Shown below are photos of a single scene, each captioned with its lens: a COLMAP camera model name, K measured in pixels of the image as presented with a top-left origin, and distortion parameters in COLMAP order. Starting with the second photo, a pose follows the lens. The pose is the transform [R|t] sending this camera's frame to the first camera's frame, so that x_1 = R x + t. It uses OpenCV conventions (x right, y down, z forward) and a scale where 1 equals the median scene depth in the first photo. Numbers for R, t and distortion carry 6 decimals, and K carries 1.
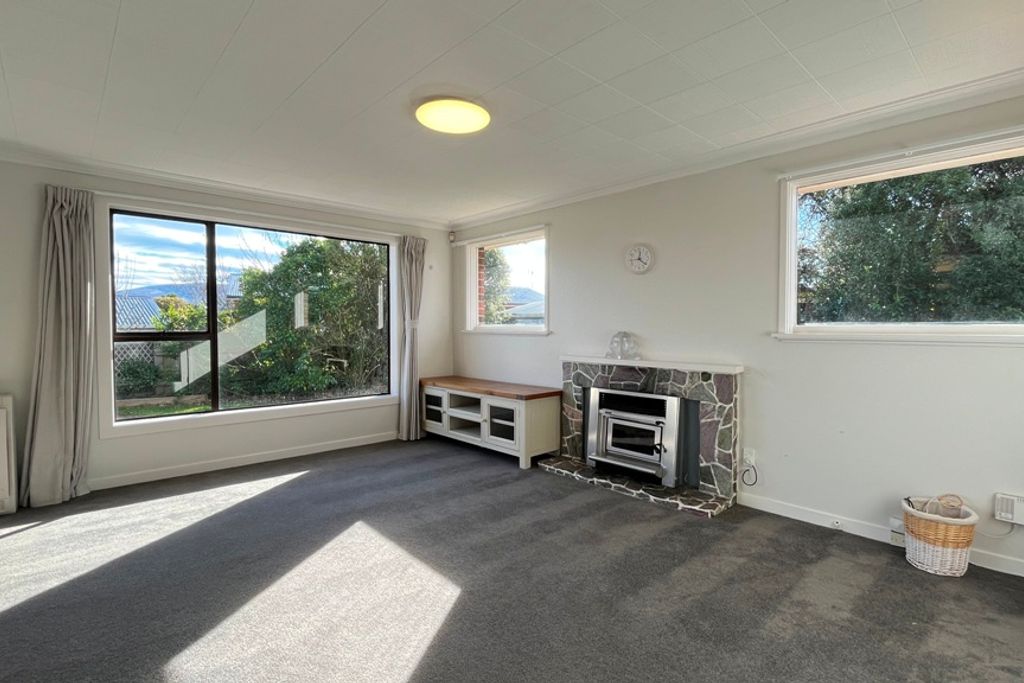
lens RADIAL K [[491.4, 0, 512.0], [0, 491.4, 341.5], [0, 0, 1]] dist [-0.003315, -0.000984]
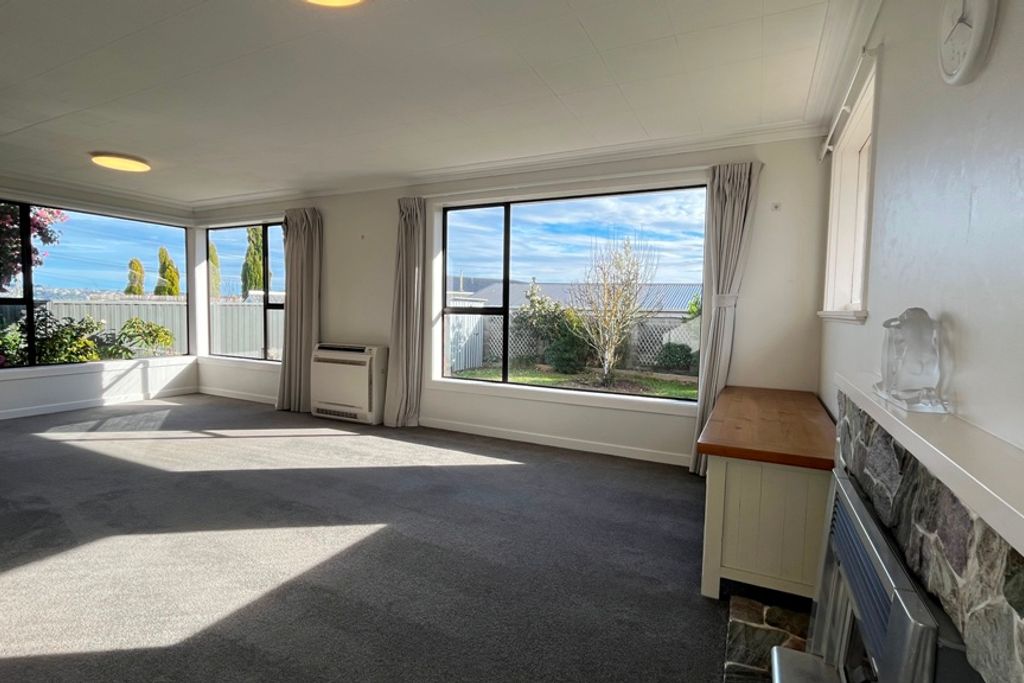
lens RADIAL K [[491.4, 0, 512.0], [0, 491.4, 341.5], [0, 0, 1]] dist [-0.003315, -0.000984]
pose [[0.353061, 0.066373, -0.933243, 0.392775], [-0.047016, 0.997479, 0.053154, -0.004105], [0.934418, 0.025111, 0.355291, 0.649186]]
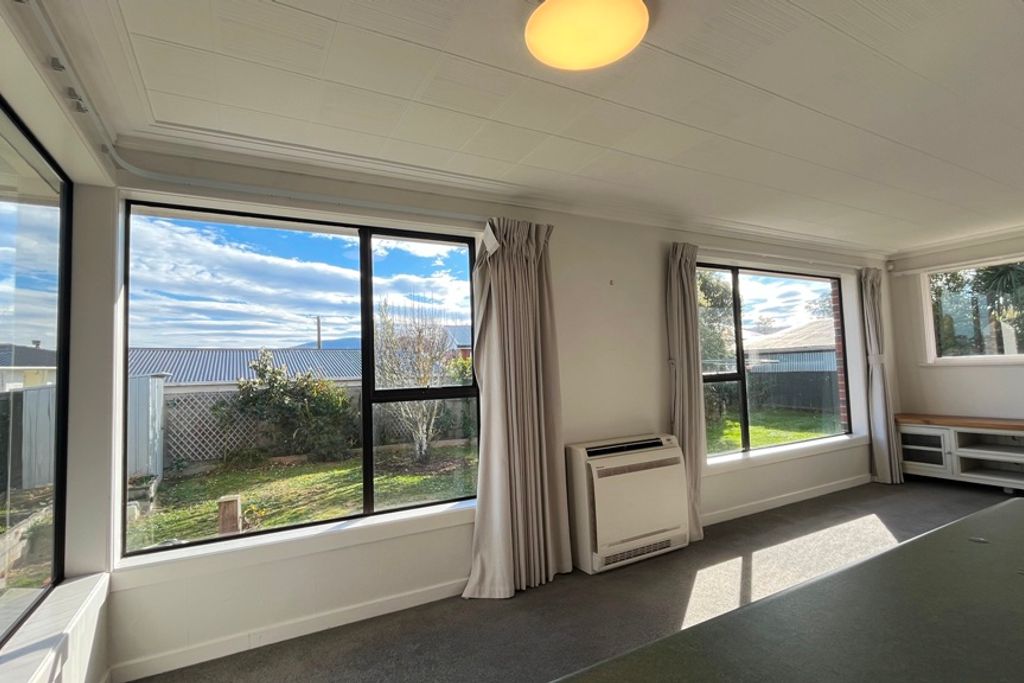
lens RADIAL K [[491.4, 0, 512.0], [0, 491.4, 341.5], [0, 0, 1]] dist [-0.003315, -0.000984]
pose [[0.969425, -0.050143, -0.240210, -0.837434], [0.029504, 0.995616, -0.088763, -0.007268], [0.243608, 0.078962, 0.966654, -0.115447]]
